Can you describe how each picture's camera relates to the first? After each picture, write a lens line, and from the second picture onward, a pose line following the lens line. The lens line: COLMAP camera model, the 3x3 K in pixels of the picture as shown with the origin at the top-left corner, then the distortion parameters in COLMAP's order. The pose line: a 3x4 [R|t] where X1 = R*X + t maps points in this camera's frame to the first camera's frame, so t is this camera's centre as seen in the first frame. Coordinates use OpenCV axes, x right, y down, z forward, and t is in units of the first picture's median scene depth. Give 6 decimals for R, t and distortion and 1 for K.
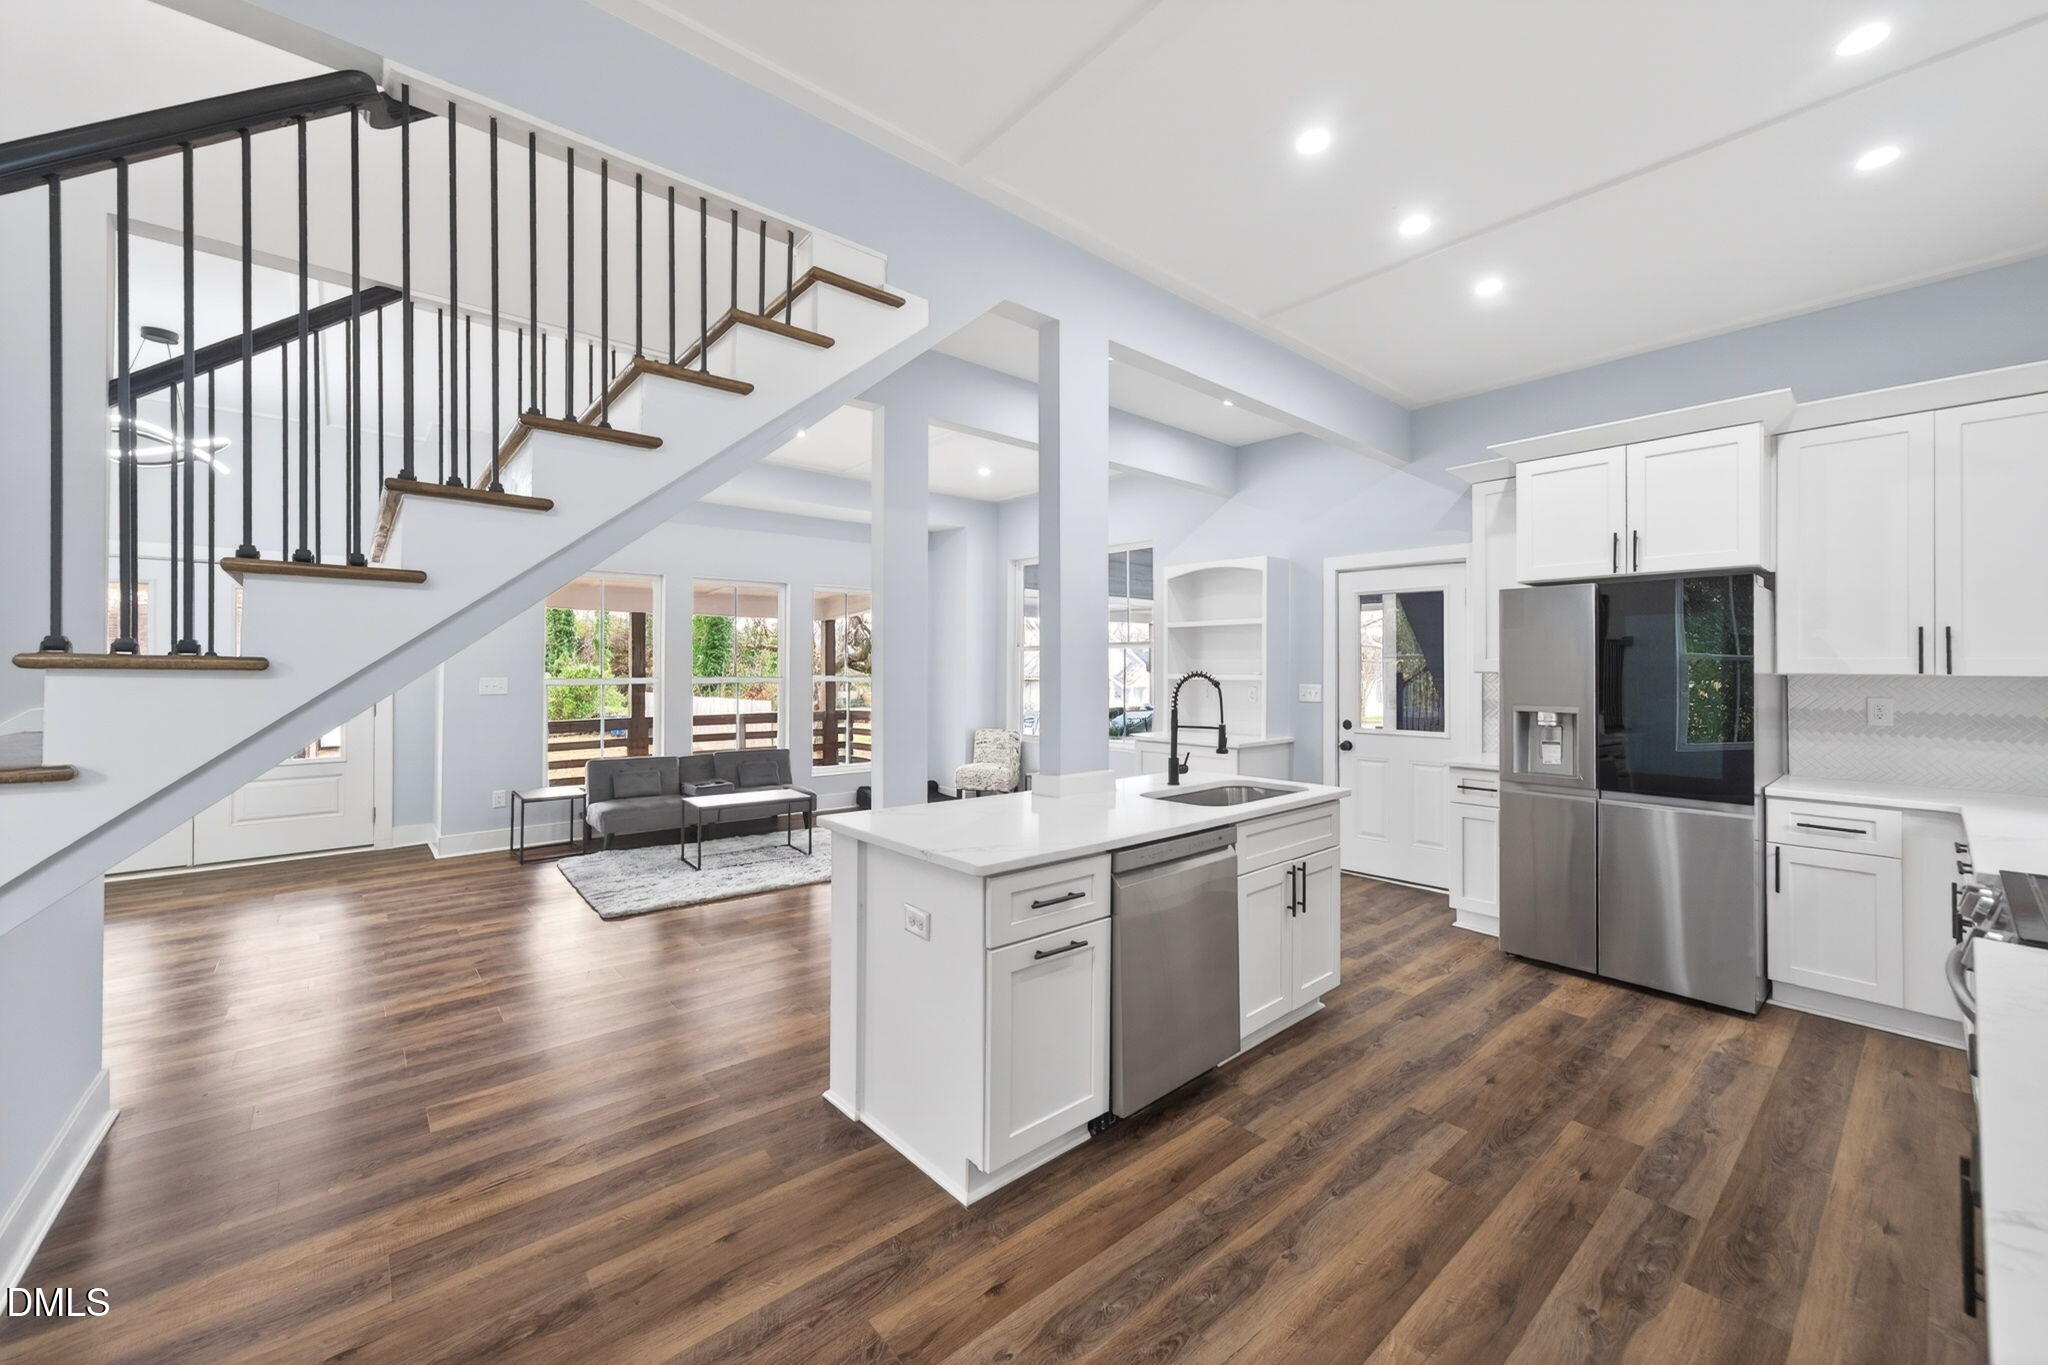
lens RADIAL K [[787.1, 0, 1031.0], [0, 787.1, 664.6], [0, 0, 1]] dist [0.011262, 0.000236]
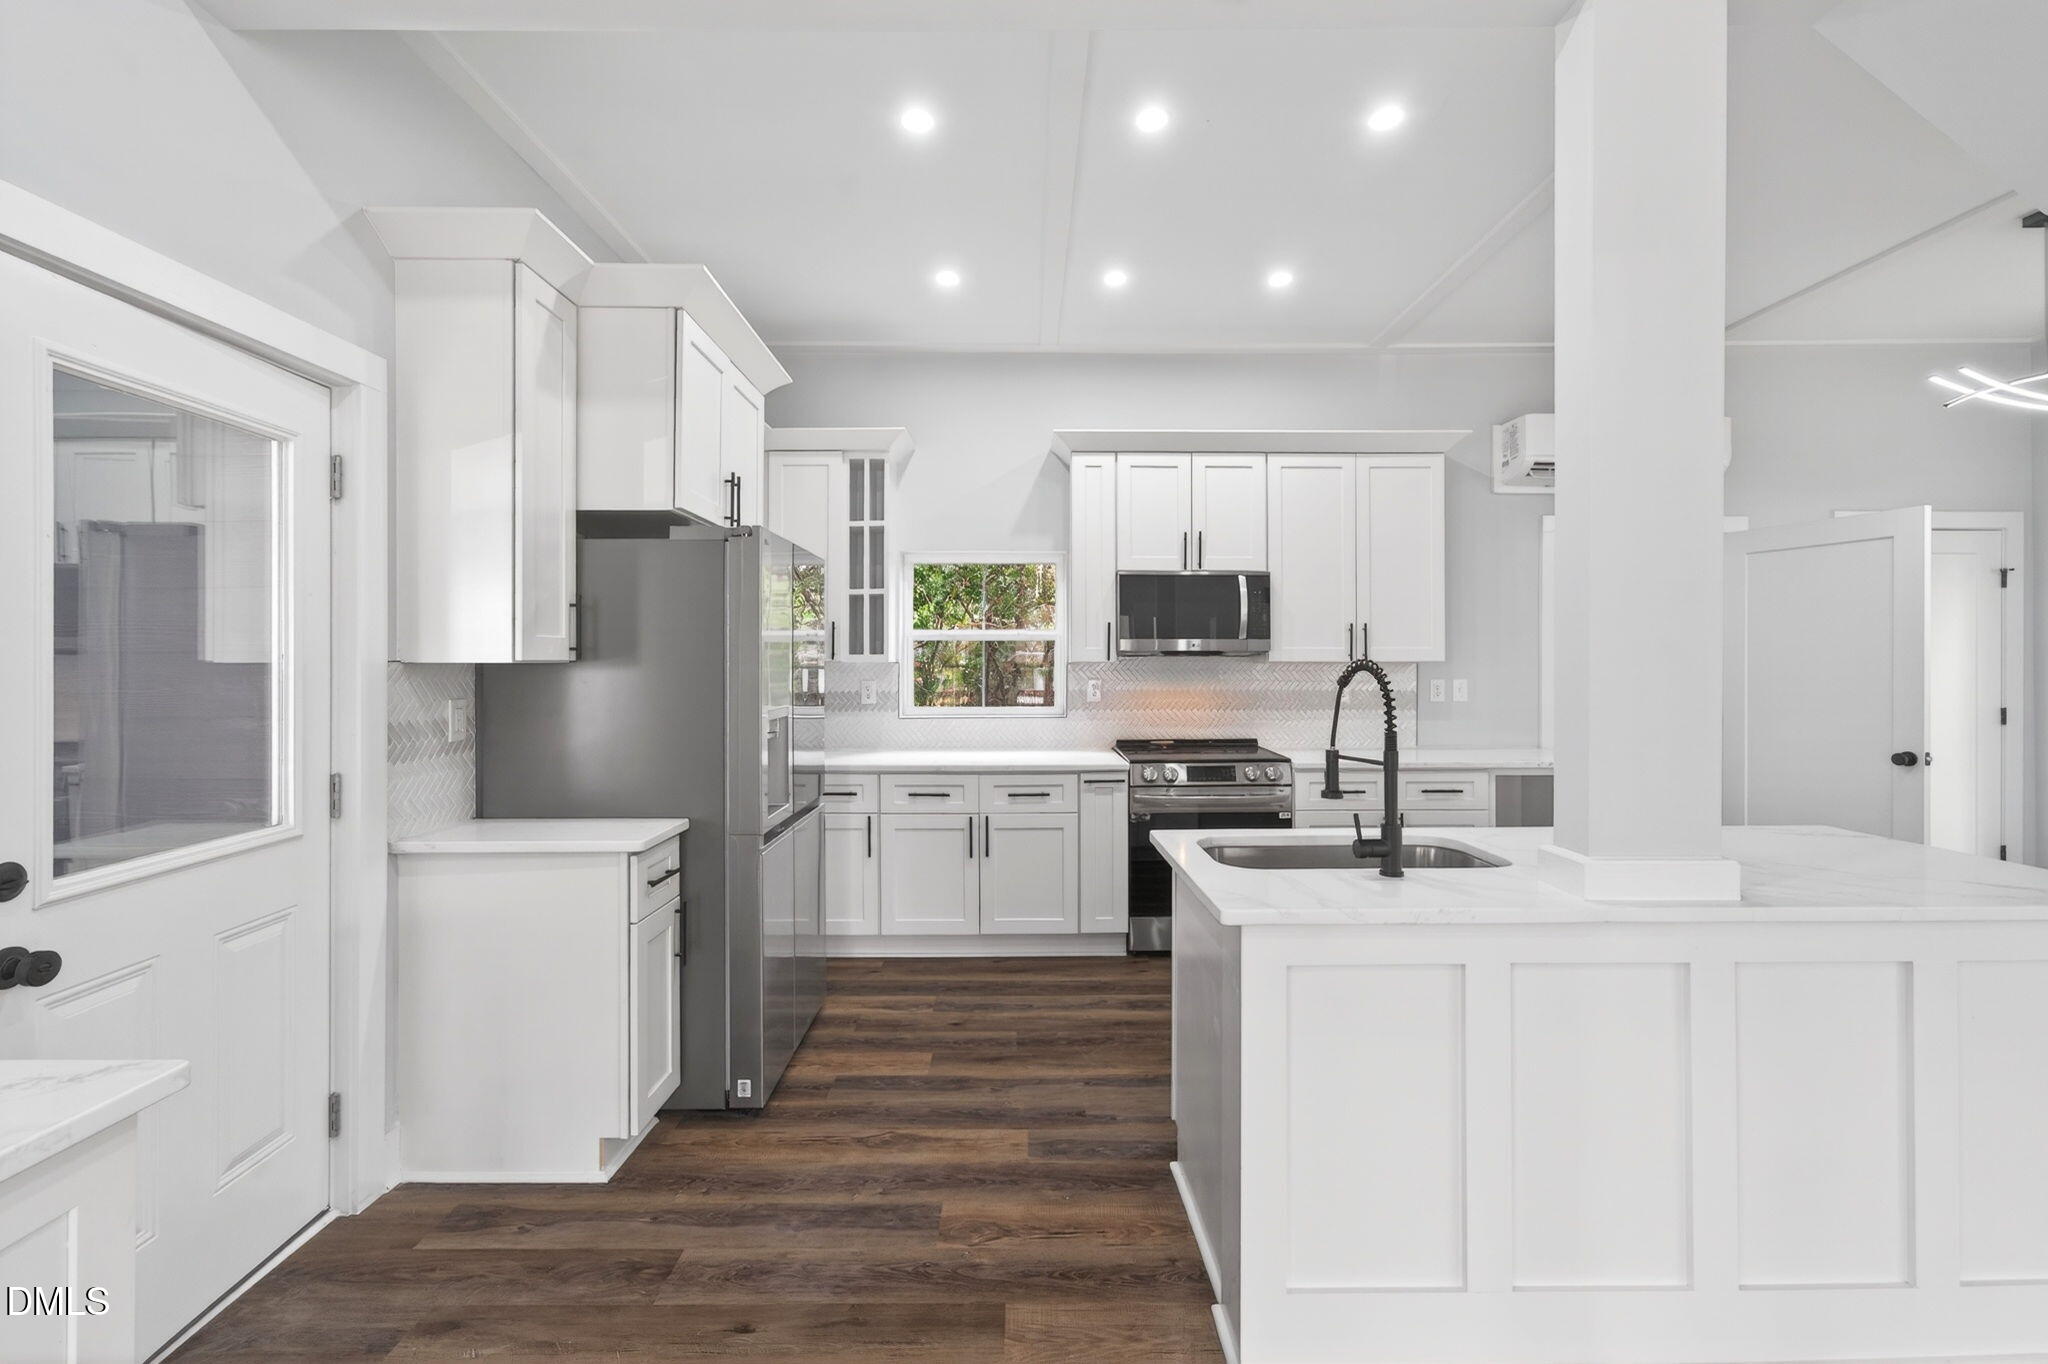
lens RADIAL K [[930.1, 0, 1010.1], [0, 930.1, 667.2], [0, 0, 1]] dist [-0.000532, 0.000527]
pose [[-0.756793, -0.009591, 0.653584, -0.031926], [-0.006812, 0.999954, 0.006787, 0.010190], [-0.653619, 0.000684, -0.756823, 1.637591]]
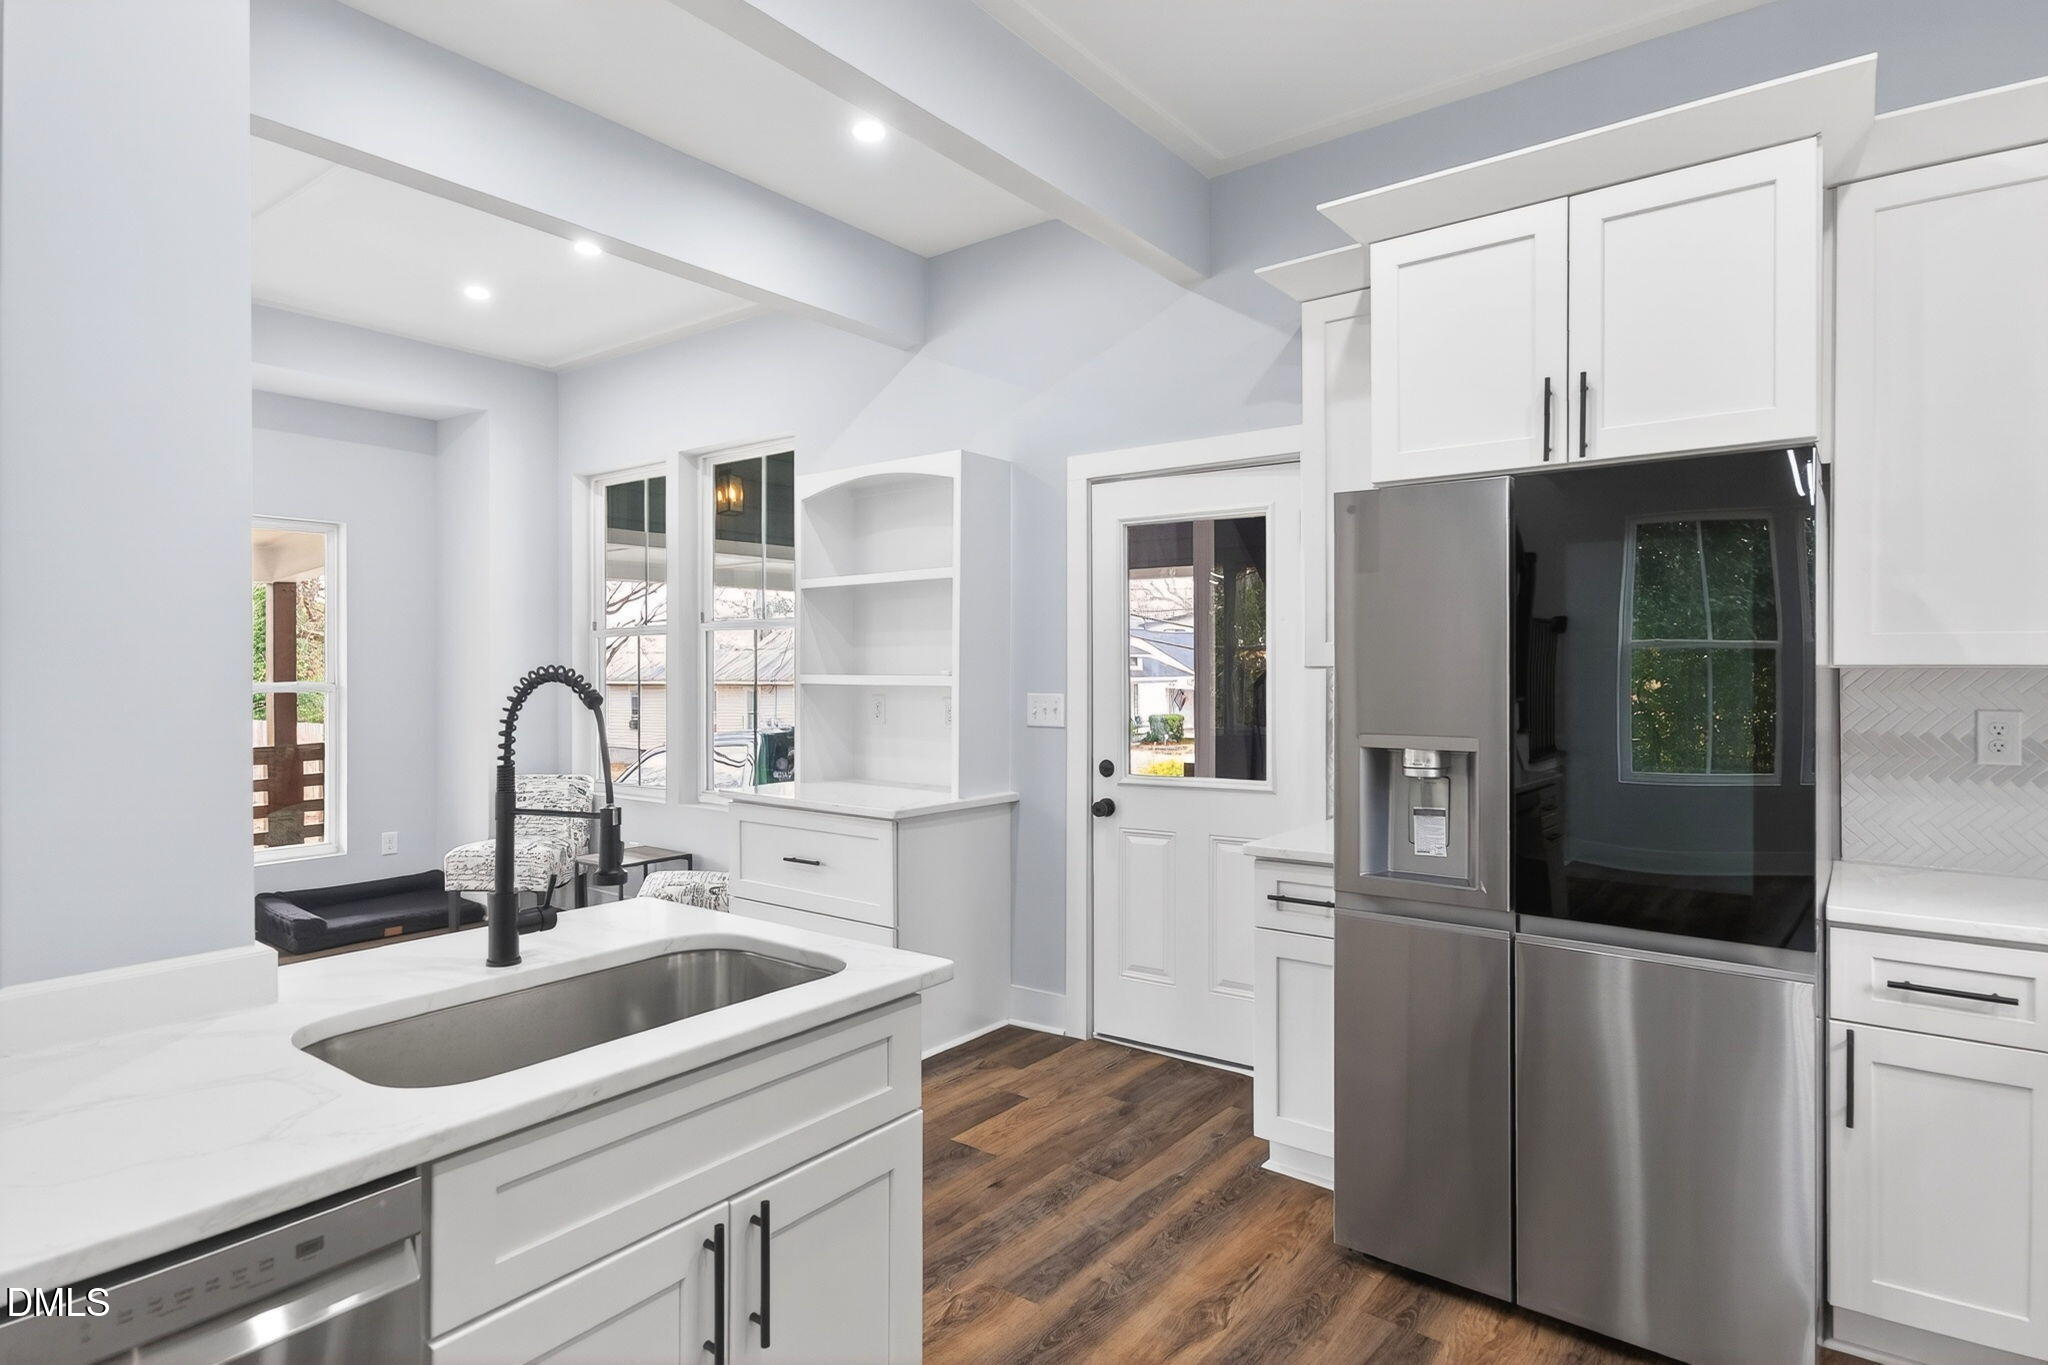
lens RADIAL K [[1093.3, 0, 1024.7], [0, 1093.3, 674.1], [0, 0, 1]] dist [0.005806, 0.001869]
pose [[0.981345, -0.004540, 0.192203, 0.323605], [0.002917, 0.999958, 0.008728, 0.009745], [-0.192234, -0.008004, 0.981316, 0.443156]]
